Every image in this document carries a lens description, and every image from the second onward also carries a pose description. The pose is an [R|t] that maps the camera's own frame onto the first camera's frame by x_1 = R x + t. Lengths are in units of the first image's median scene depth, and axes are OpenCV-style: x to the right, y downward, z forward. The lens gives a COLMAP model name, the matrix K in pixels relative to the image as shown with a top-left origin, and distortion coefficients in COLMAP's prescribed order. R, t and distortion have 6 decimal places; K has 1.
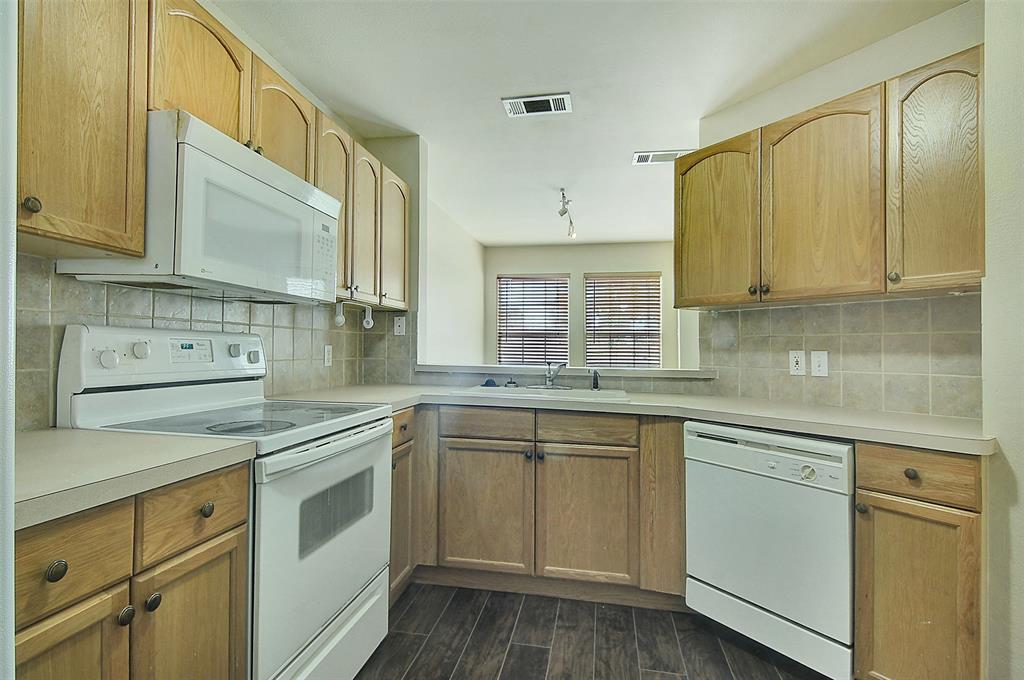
lens RADIAL K [[495.0, 0, 508.9], [0, 495.0, 343.8], [0, 0, 1]] dist [-0.004095, -0.000395]
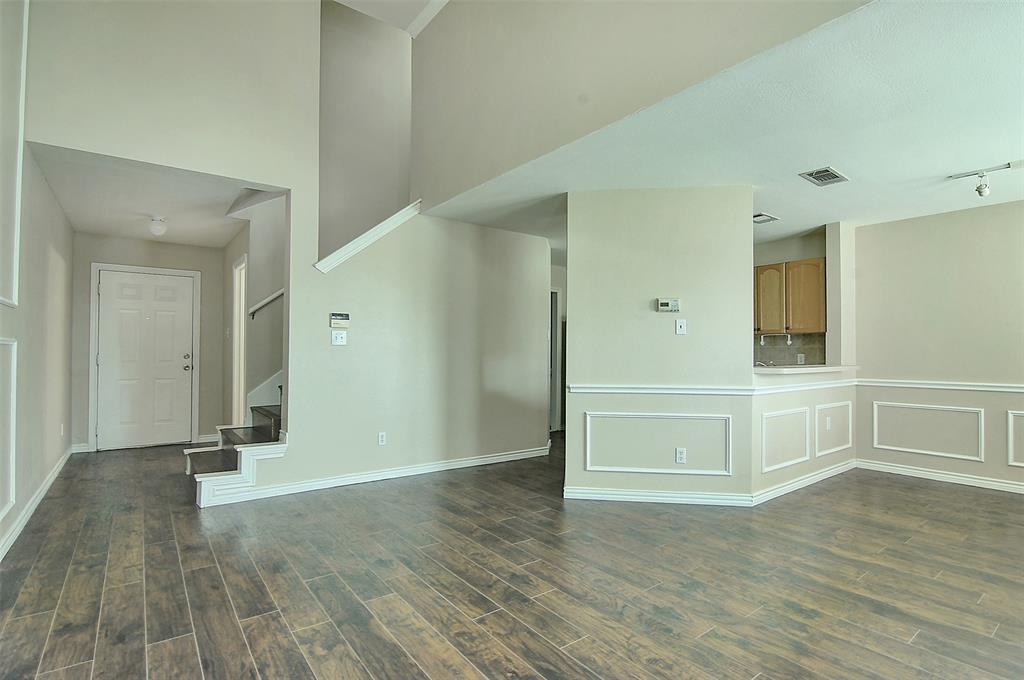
lens RADIAL K [[495.0, 0, 512.0], [0, 495.0, 342.4], [0, 0, 1]] dist [-0.004095, -0.000395]
pose [[-0.669199, -0.026981, -0.742594, 1.071605], [-0.003794, 0.999452, -0.032894, 0.029970], [0.743074, -0.019195, -0.668934, 2.074269]]
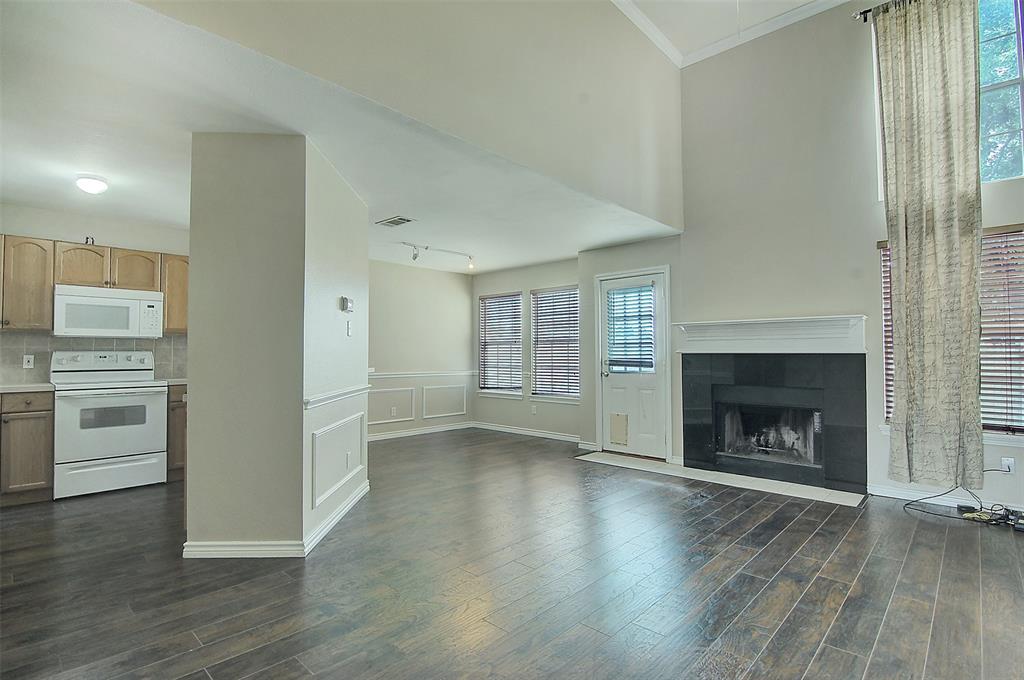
lens RADIAL K [[495.0, 0, 512.8], [0, 495.0, 342.7], [0, 0, 1]] dist [-0.004095, -0.000395]
pose [[0.834560, -0.028339, -0.550187, 0.749926], [0.020152, 0.999578, -0.020918, 0.007704], [0.550548, 0.006369, 0.834779, -0.010808]]
